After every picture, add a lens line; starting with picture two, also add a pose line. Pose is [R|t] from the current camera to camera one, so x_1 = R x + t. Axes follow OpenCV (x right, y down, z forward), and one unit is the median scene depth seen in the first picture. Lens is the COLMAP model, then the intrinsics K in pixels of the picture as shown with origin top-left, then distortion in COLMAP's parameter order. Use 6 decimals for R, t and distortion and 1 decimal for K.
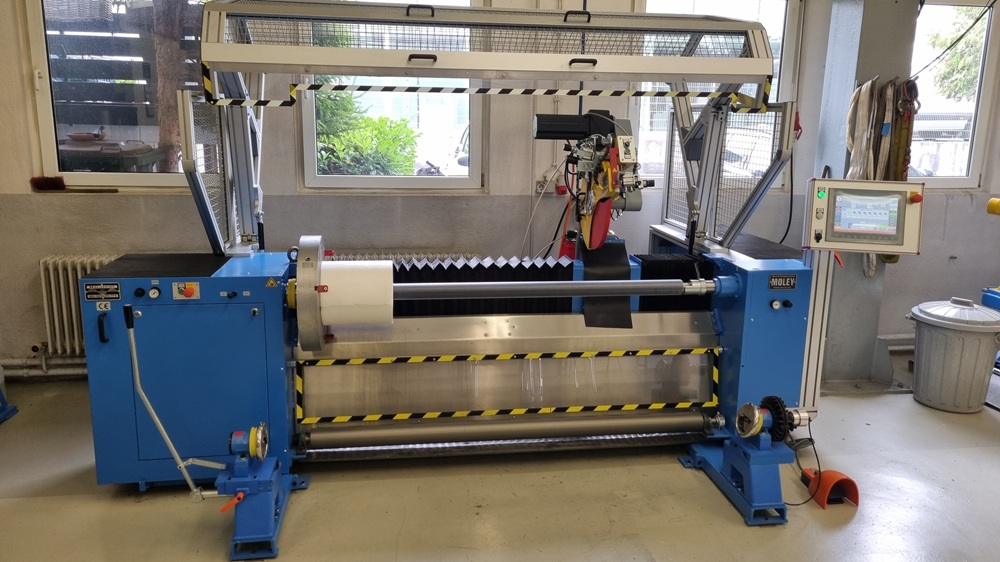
lens RADIAL K [[753.6, 0, 500.0], [0, 753.6, 281.0], [0, 0, 1]] dist [0.063012, -0.049162]
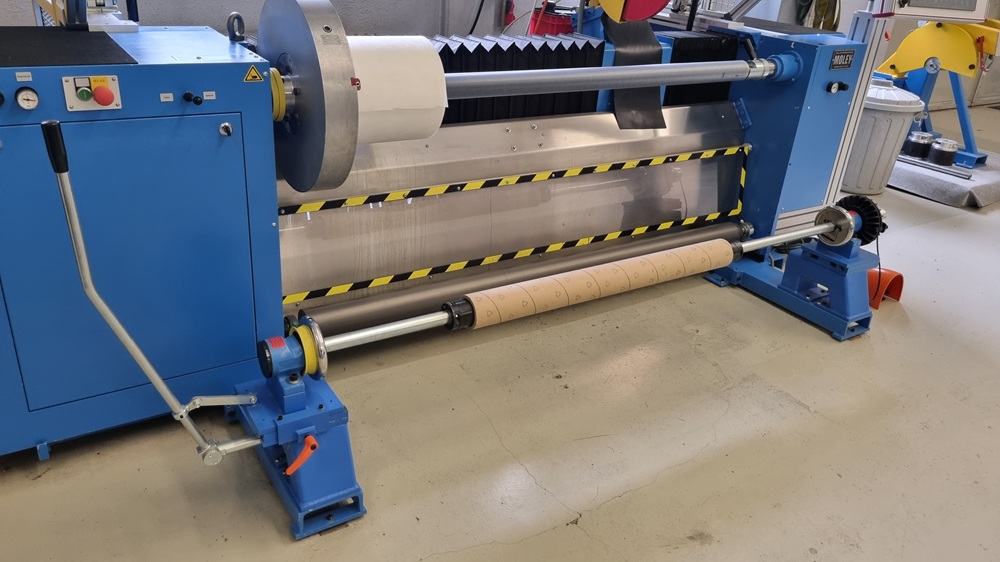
lens RADIAL K [[753.6, 0, 500.0], [0, 753.6, 281.0], [0, 0, 1]] dist [0.063012, -0.049162]
pose [[0.906023, -0.135137, 0.401074, -0.347875], [0.033295, 0.967475, 0.250766, 0.013689], [-0.421917, -0.213846, 0.881054, 0.358884]]
